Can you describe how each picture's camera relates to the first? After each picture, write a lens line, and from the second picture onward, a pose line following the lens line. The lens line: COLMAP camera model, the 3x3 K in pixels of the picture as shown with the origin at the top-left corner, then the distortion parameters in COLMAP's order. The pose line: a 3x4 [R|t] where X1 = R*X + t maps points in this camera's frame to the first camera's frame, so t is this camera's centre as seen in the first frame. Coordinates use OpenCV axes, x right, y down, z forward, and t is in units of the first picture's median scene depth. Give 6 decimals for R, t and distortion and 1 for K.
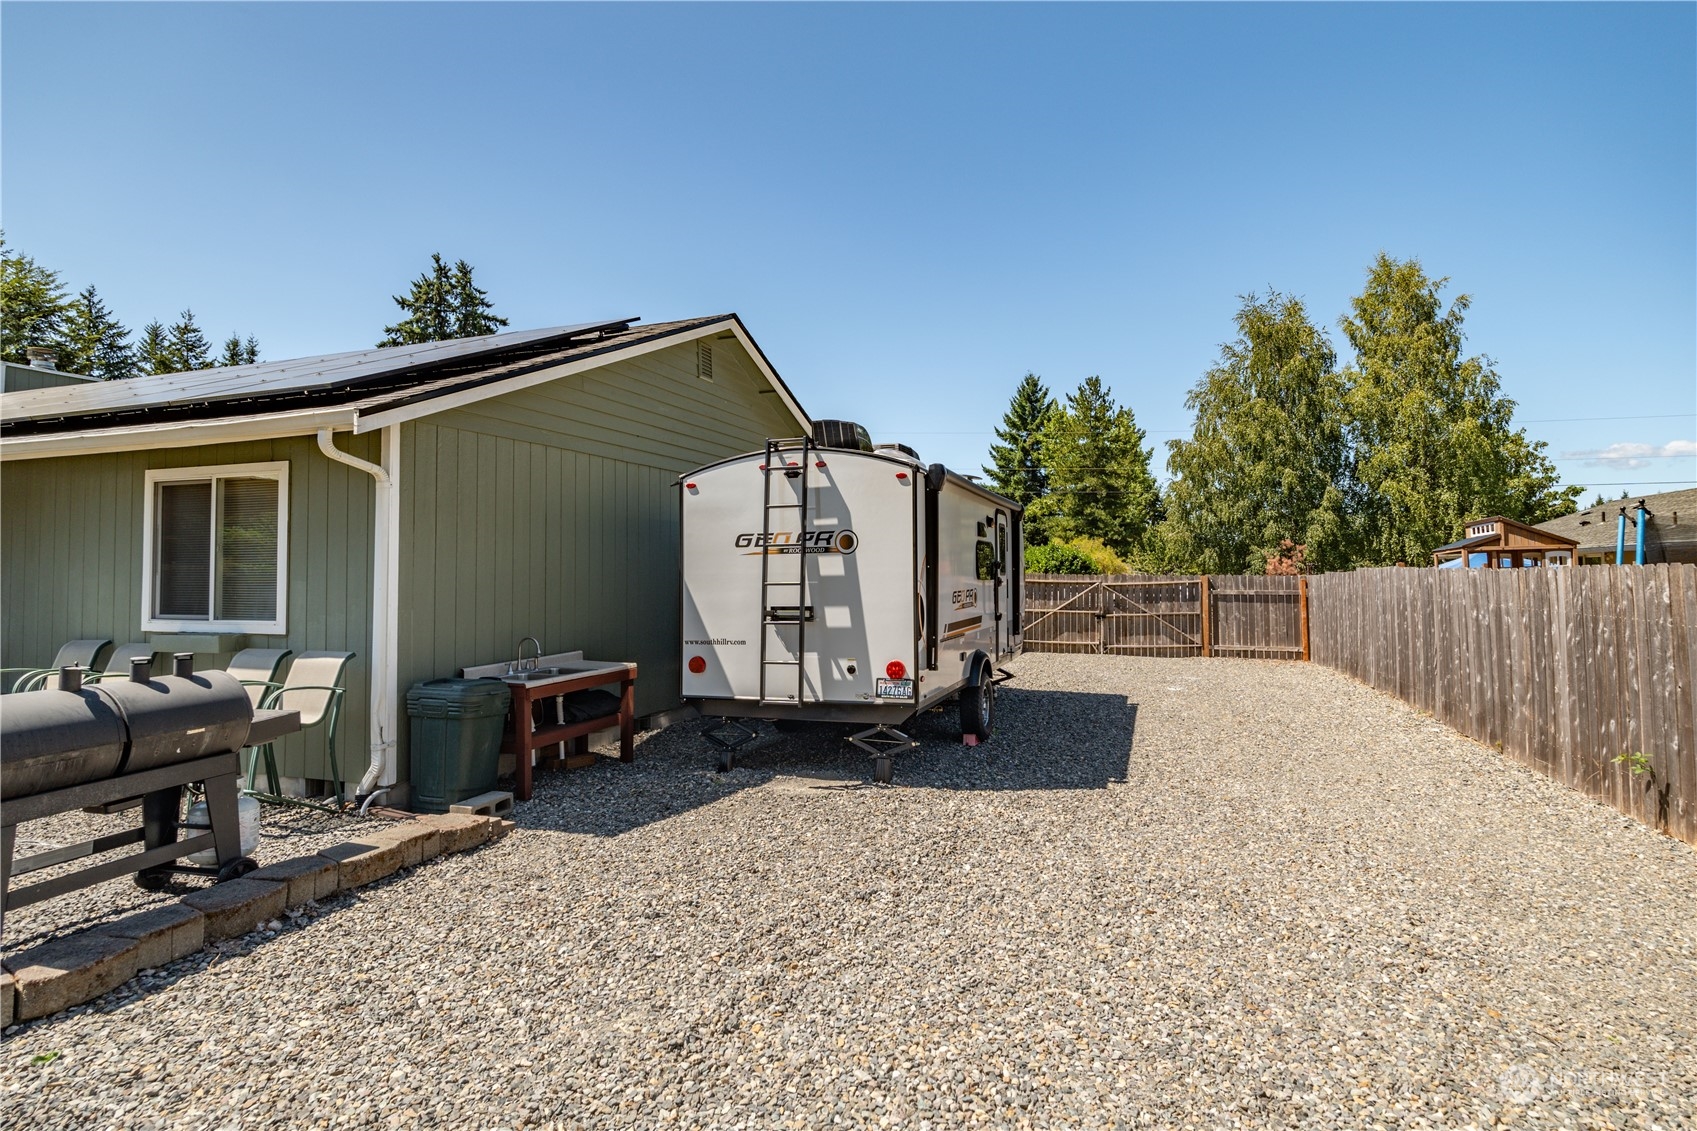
lens RADIAL K [[886.8, 0, 850.5], [0, 886.8, 553.9], [0, 0, 1]] dist [-0.005541, 0.001009]
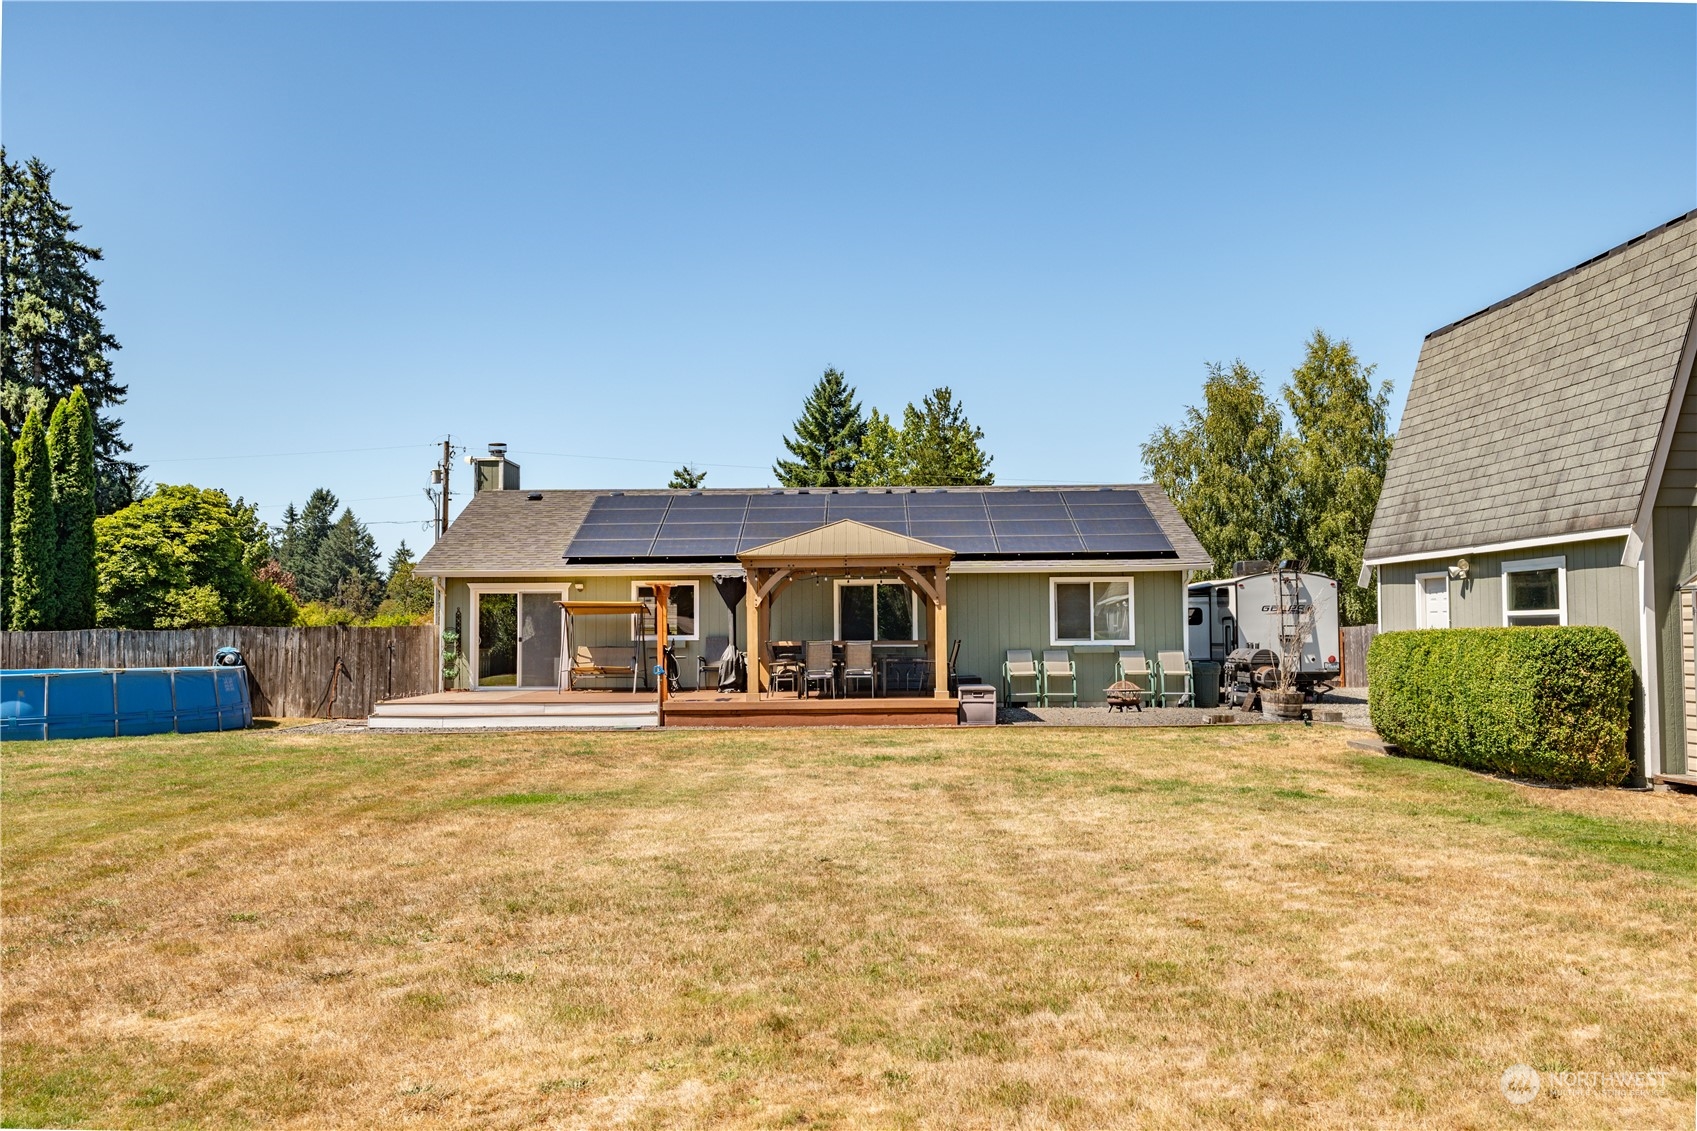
lens RADIAL K [[1439.6, 0, 833.1], [0, 1439.6, 565.1], [0, 0, 1]] dist [-0.008883, -0.005083]
pose [[0.953154, 0.013281, 0.302193, -0.488851], [-0.004832, 0.999577, -0.028692, -0.002794], [-0.302446, 0.025887, 0.952815, -0.480708]]
